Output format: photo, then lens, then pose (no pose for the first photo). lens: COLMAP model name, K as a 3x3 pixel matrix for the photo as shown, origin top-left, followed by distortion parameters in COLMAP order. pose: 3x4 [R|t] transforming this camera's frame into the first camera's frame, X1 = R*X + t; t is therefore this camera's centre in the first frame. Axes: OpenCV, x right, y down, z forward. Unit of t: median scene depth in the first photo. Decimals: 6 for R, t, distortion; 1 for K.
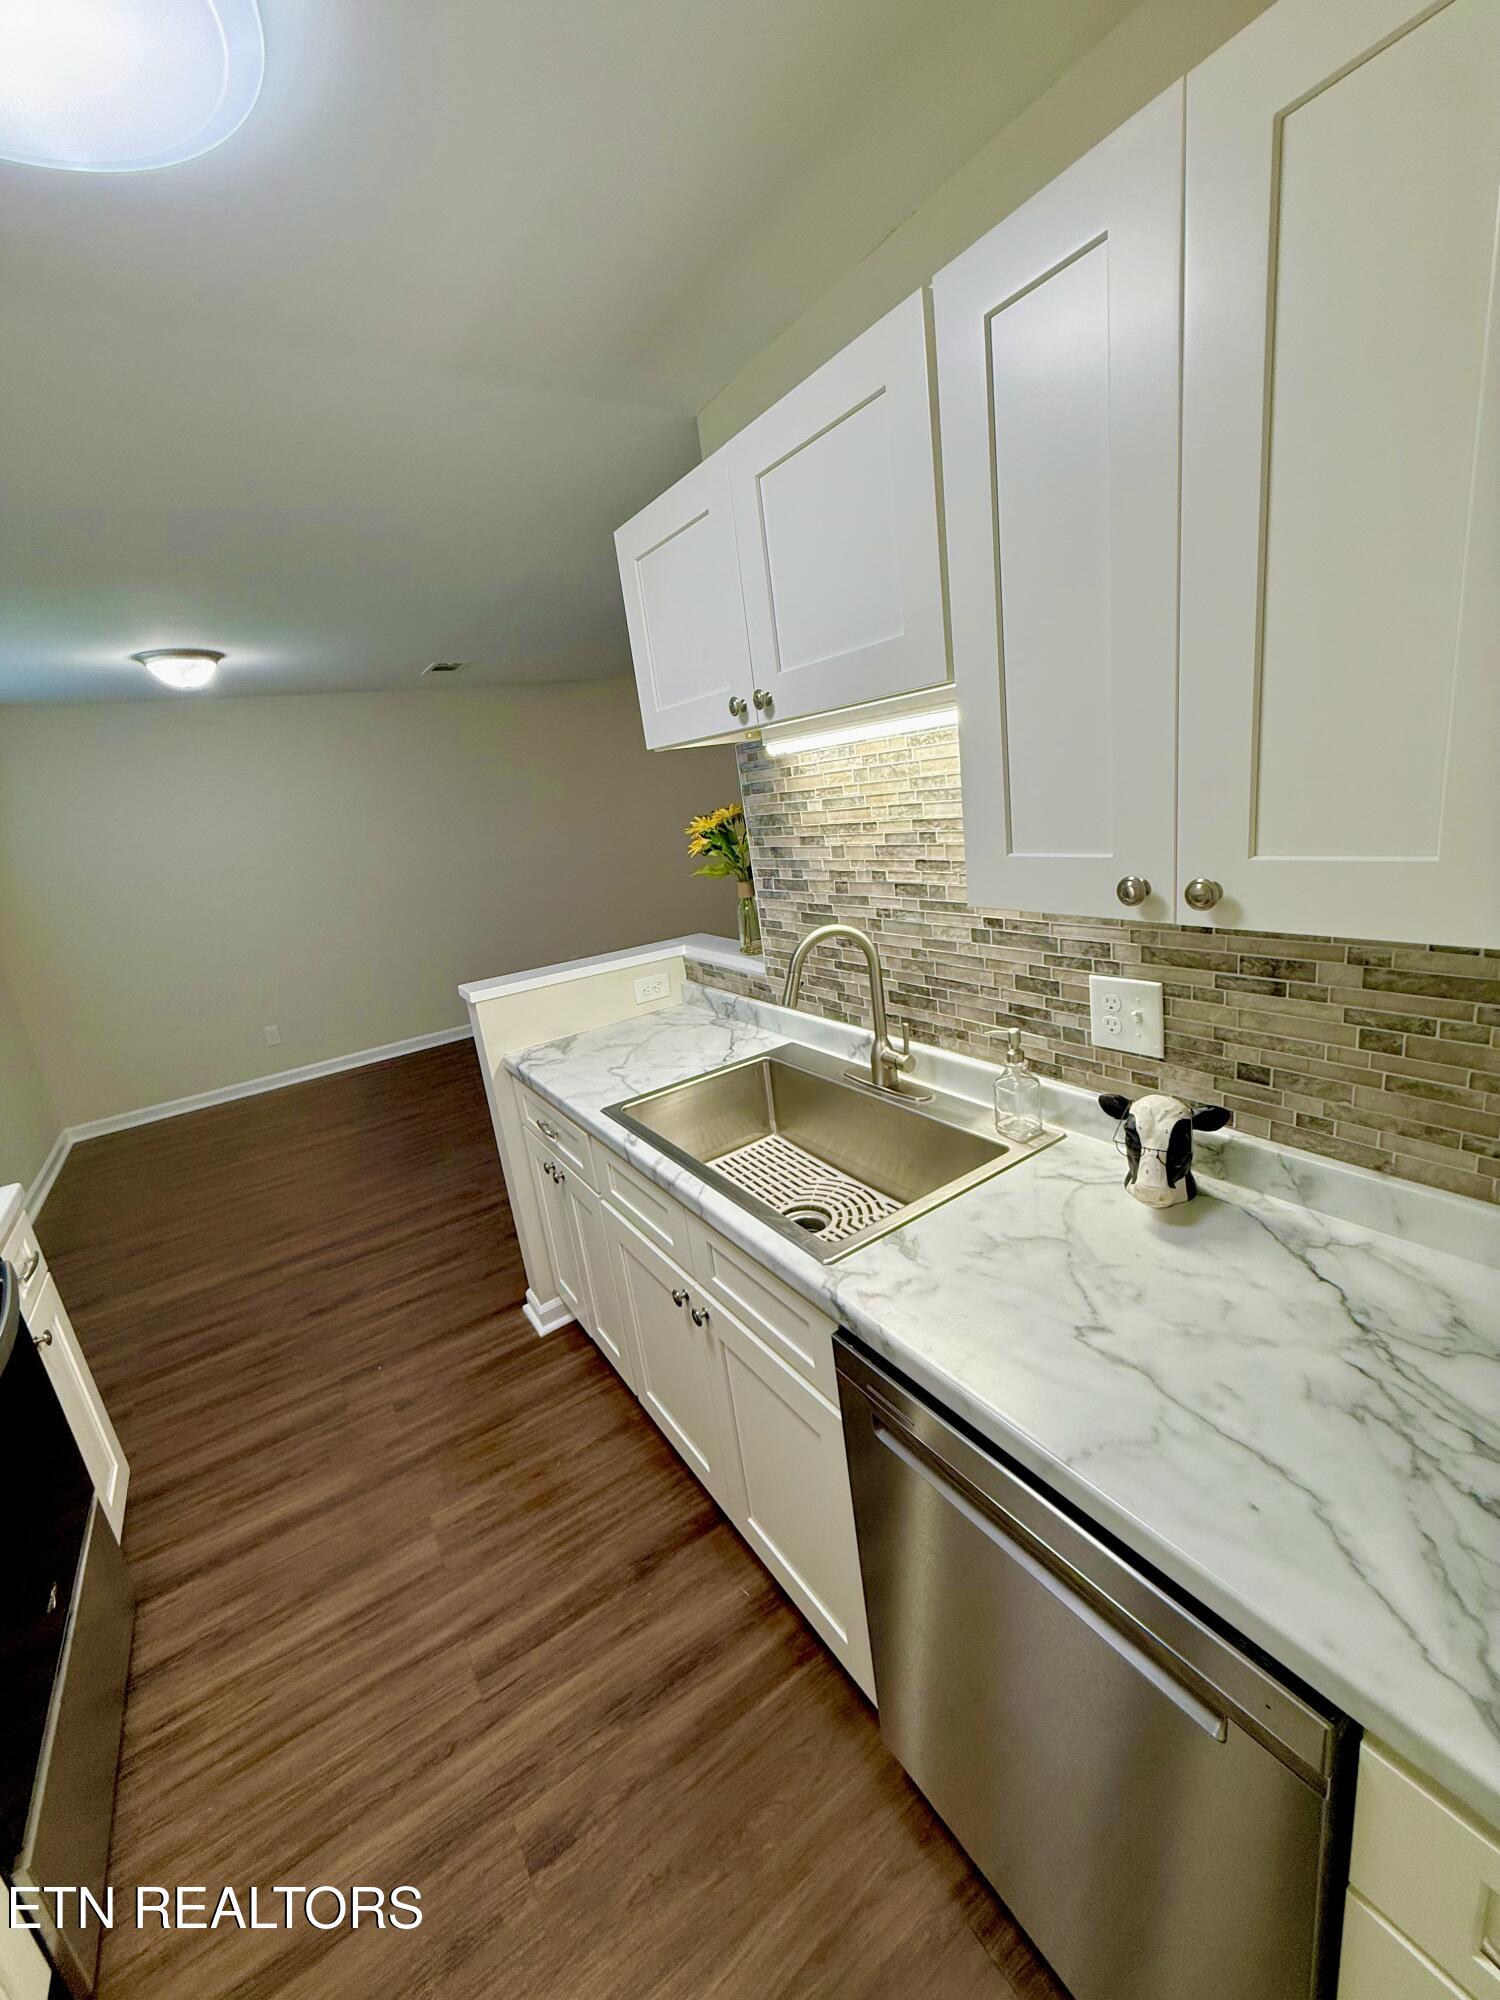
lens RADIAL K [[794.1, 0, 751.4], [0, 794.1, 993.4], [0, 0, 1]] dist [0.001143, -0.000794]
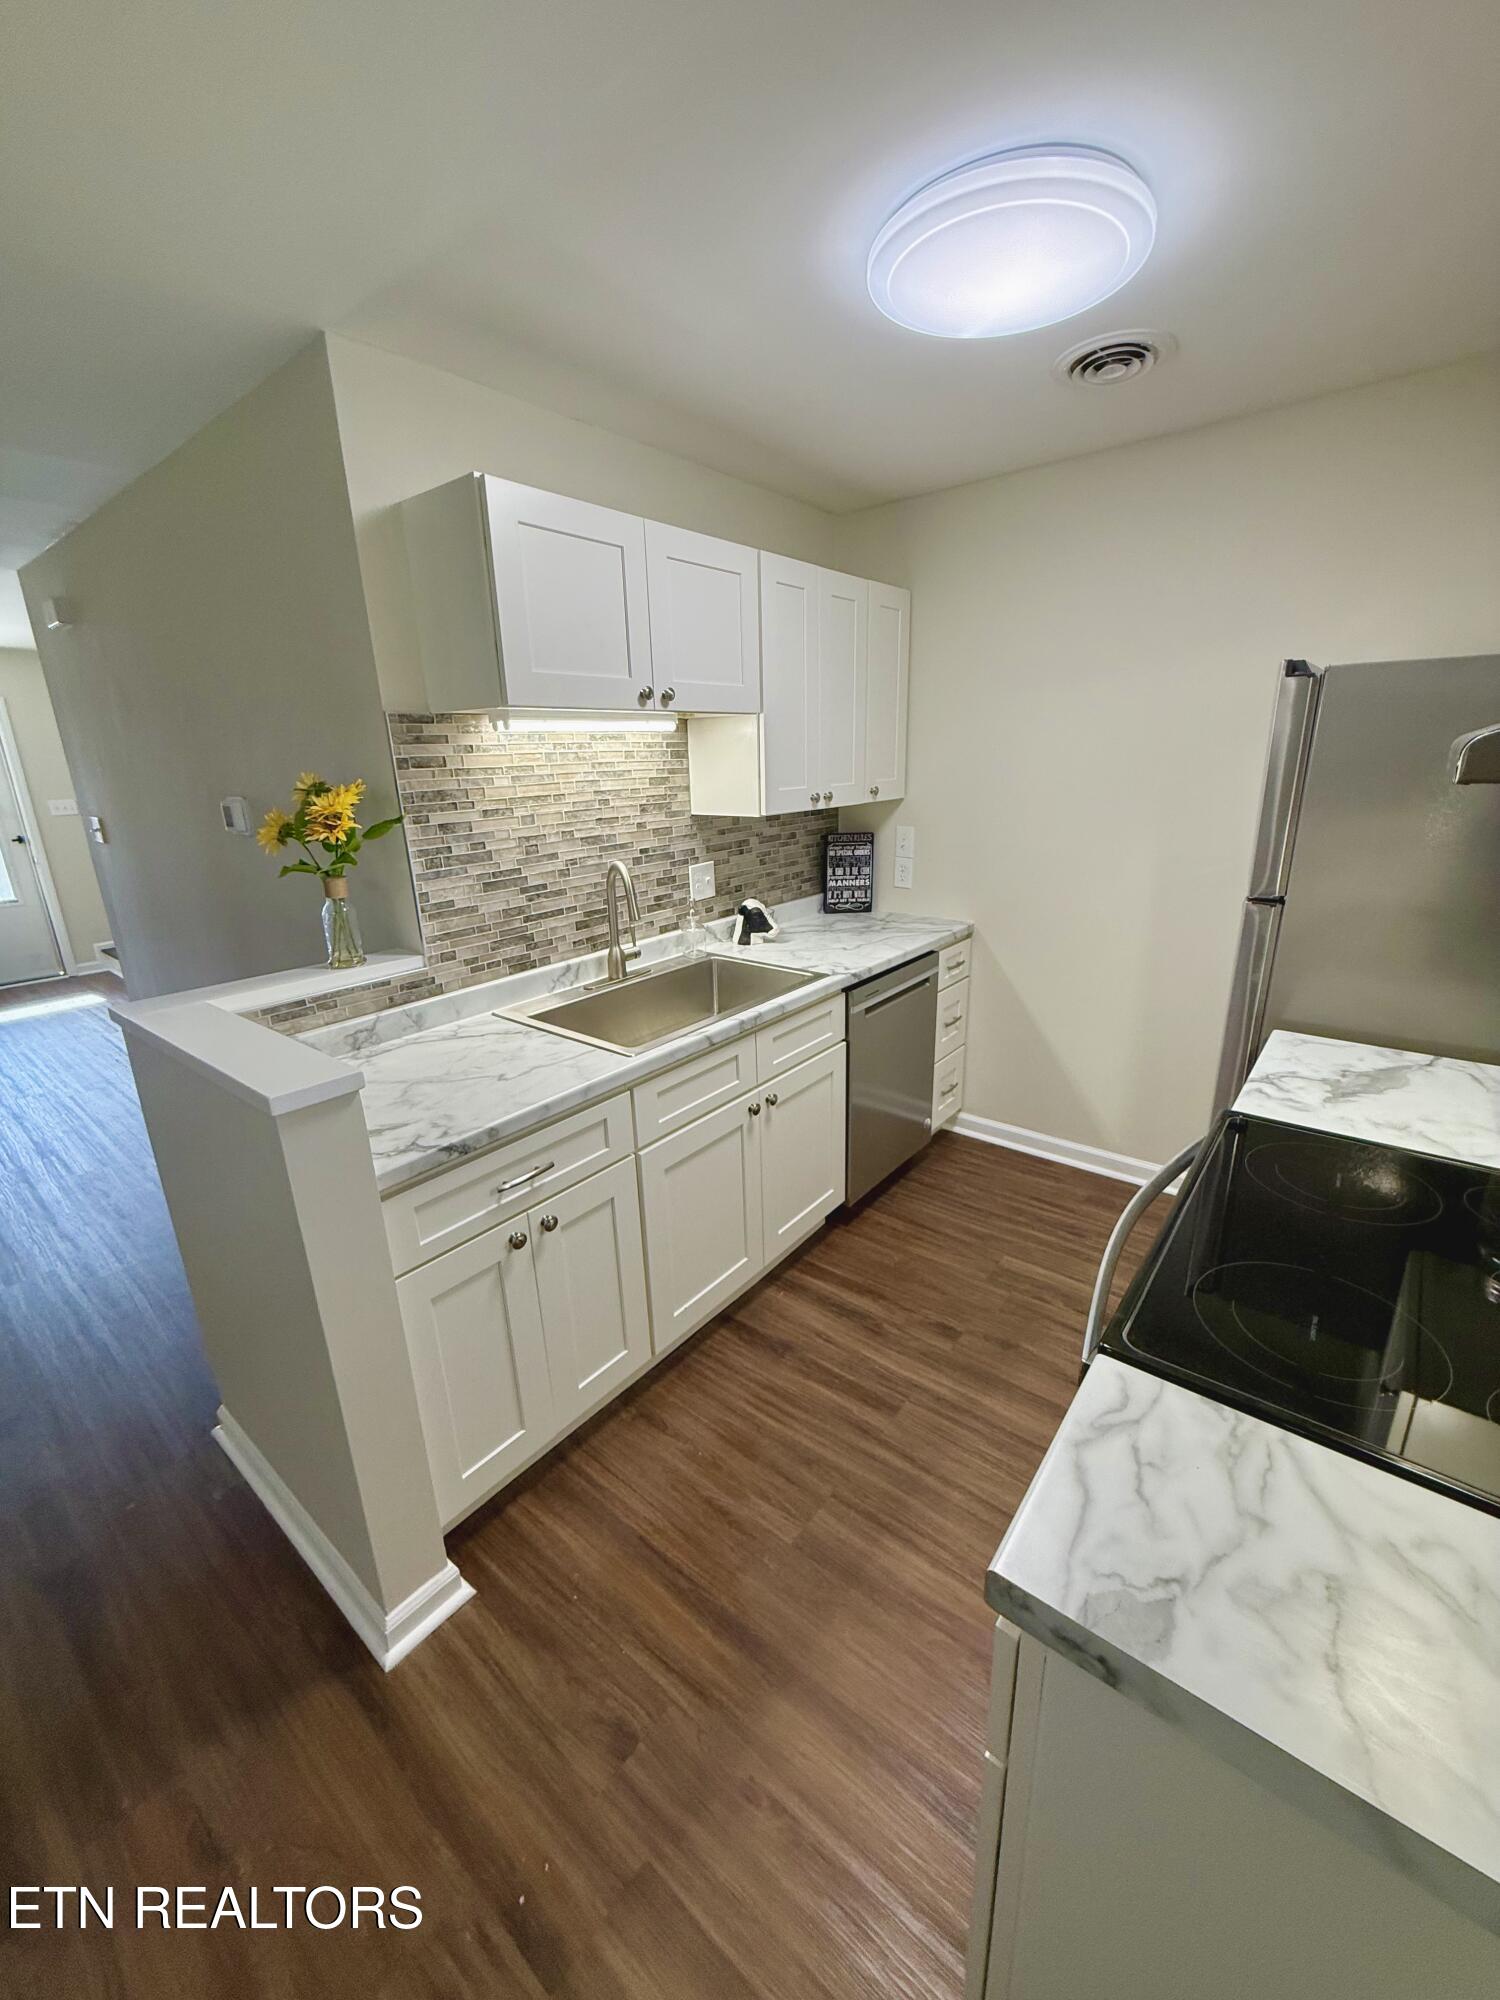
lens RADIAL K [[794.1, 0, 750.5], [0, 794.1, 993.2], [0, 0, 1]] dist [0.001143, -0.000794]
pose [[-0.294862, -0.147949, 0.944017, -1.265272], [0.309015, 0.920089, 0.240719, -0.131625], [-0.904194, 0.362695, -0.225580, 1.148131]]
